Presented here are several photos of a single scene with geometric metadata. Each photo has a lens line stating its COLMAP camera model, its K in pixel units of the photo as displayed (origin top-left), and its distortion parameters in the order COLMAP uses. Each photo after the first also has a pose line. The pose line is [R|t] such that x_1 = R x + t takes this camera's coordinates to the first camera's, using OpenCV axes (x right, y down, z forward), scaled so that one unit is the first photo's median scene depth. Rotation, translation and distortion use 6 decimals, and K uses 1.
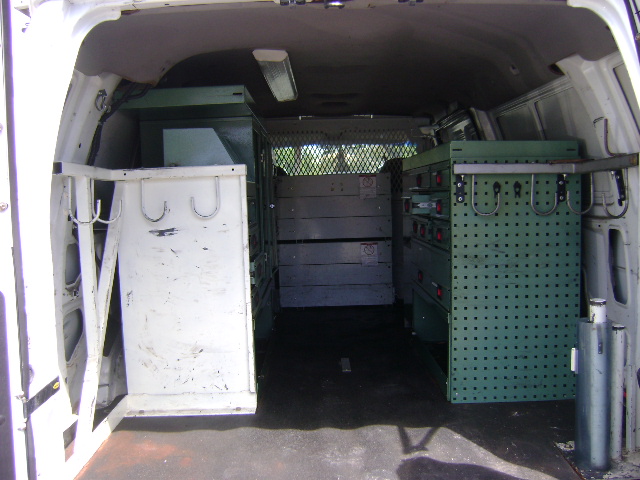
lens RADIAL K [[659.3, 0, 320.0], [0, 659.3, 240.0], [0, 0, 1]] dist [-0.129230, 0.017790]
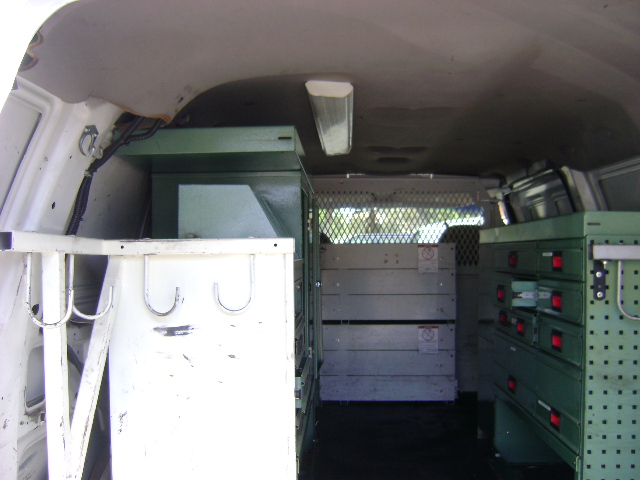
lens RADIAL K [[659.3, 0, 320.0], [0, 659.3, 240.0], [0, 0, 1]] dist [-0.129230, 0.017790]
pose [[0.998692, 0.025053, -0.044574, -0.052745], [-0.028917, 0.995677, -0.088269, -0.050505], [0.042170, 0.089443, 0.995099, 0.295613]]
